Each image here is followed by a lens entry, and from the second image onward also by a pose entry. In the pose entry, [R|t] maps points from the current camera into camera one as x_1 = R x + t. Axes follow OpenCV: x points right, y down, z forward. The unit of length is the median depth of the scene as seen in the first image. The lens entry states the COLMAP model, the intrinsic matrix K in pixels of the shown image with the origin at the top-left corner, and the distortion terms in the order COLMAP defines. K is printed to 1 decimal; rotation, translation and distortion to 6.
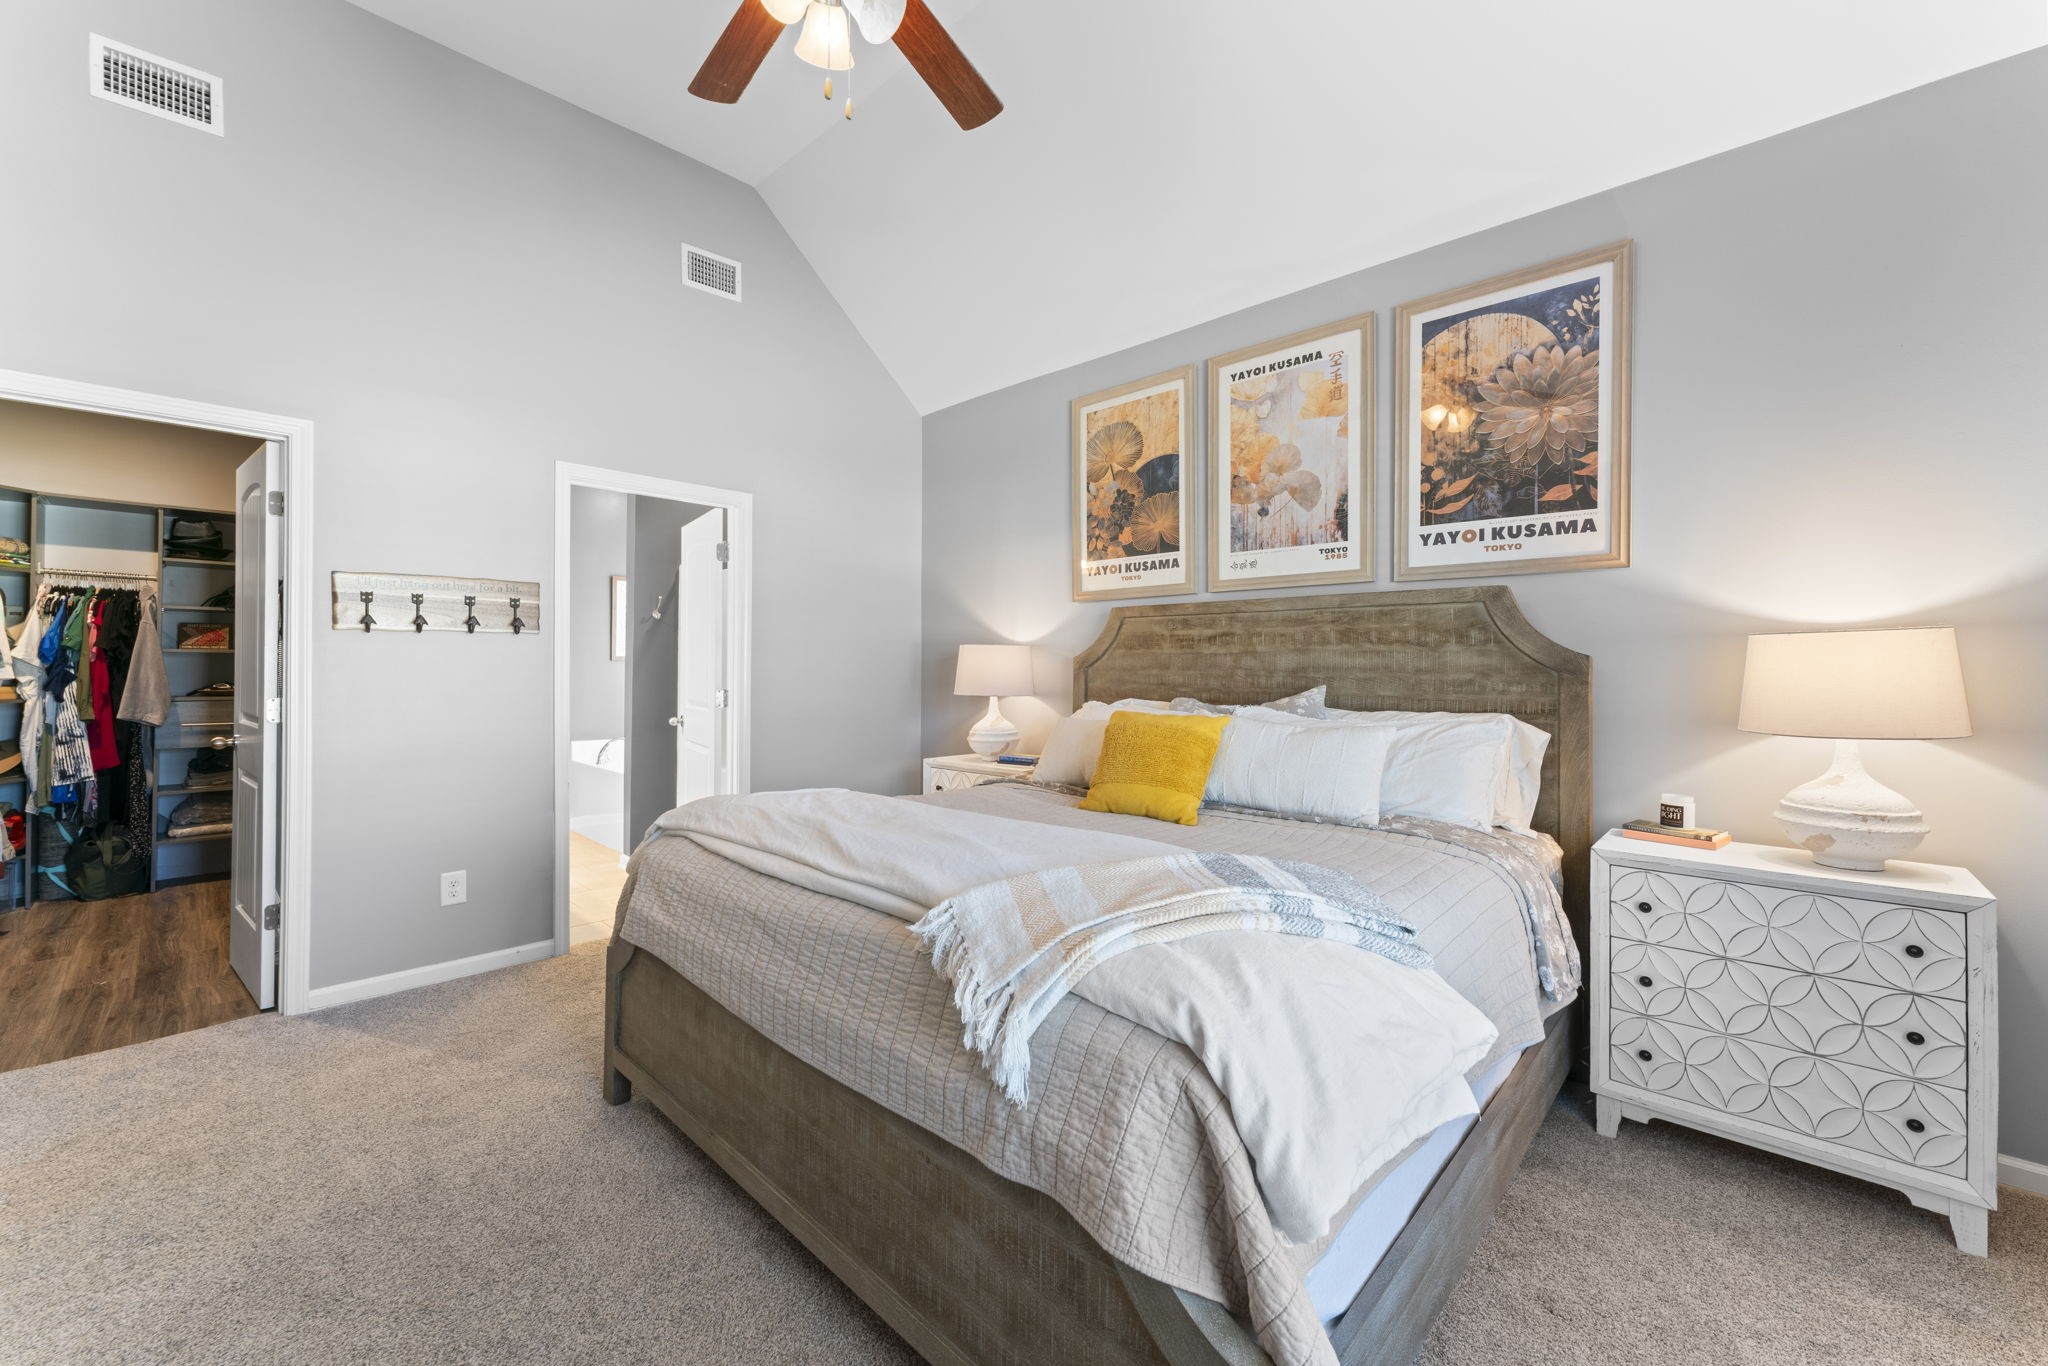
lens RADIAL K [[822.9, 0, 1022.8], [0, 822.9, 661.0], [0, 0, 1]] dist [0.000405, 0.000122]
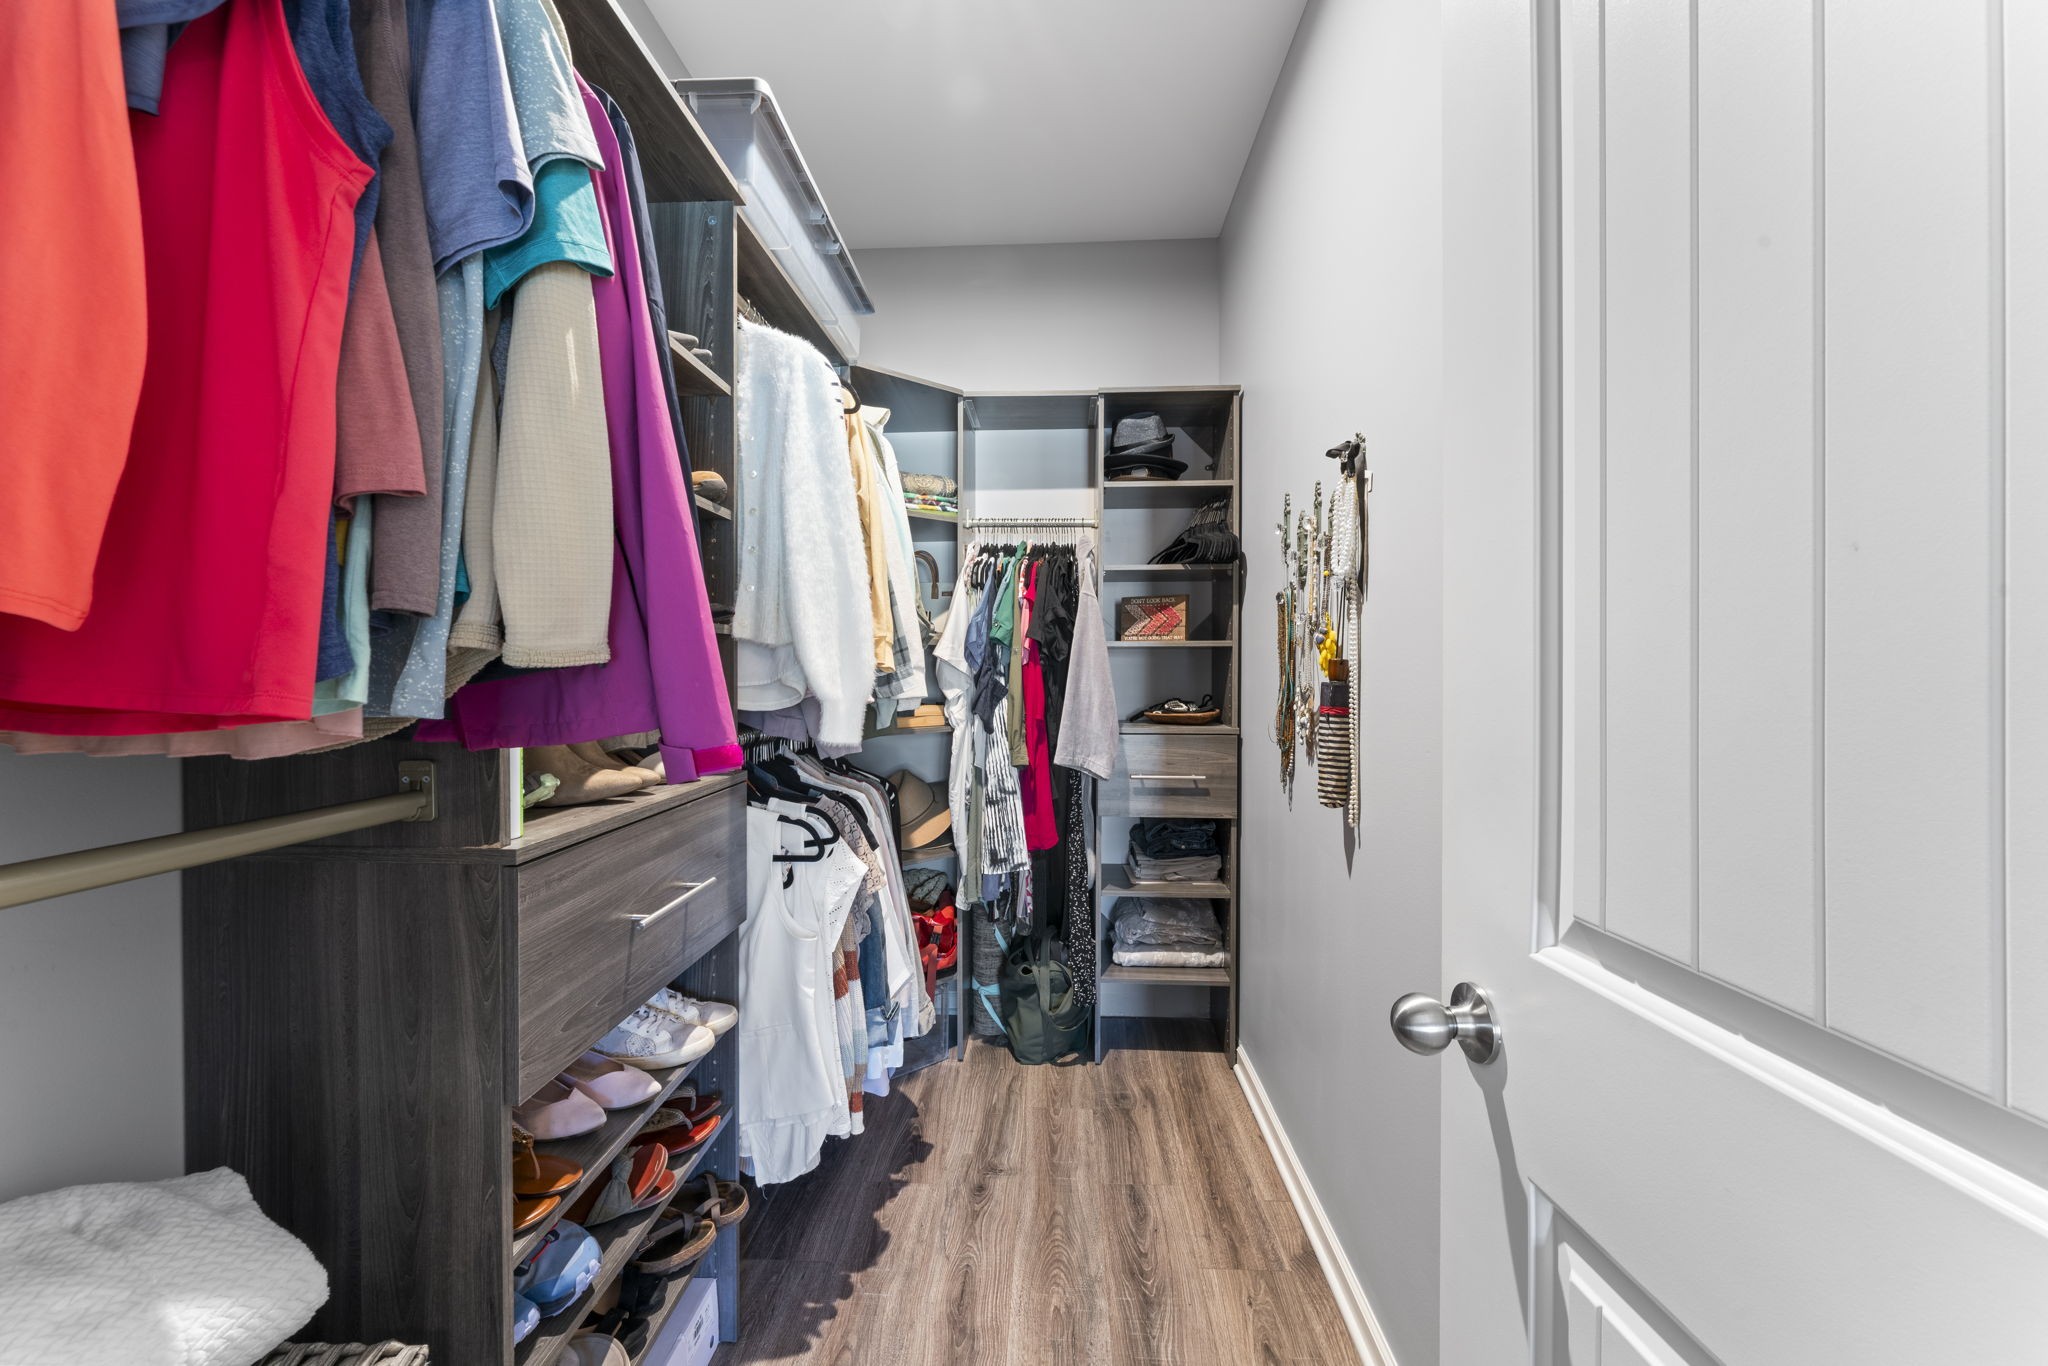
lens RADIAL K [[861.8, 0, 1013.6], [0, 861.8, 672.2], [0, 0, 1]] dist [-0.002286, -0.000091]
pose [[0.657873, -0.002283, -0.753125, -1.919416], [0.009276, 0.999944, 0.005072, 0.008645], [0.753071, -0.010323, 0.657858, 1.683569]]
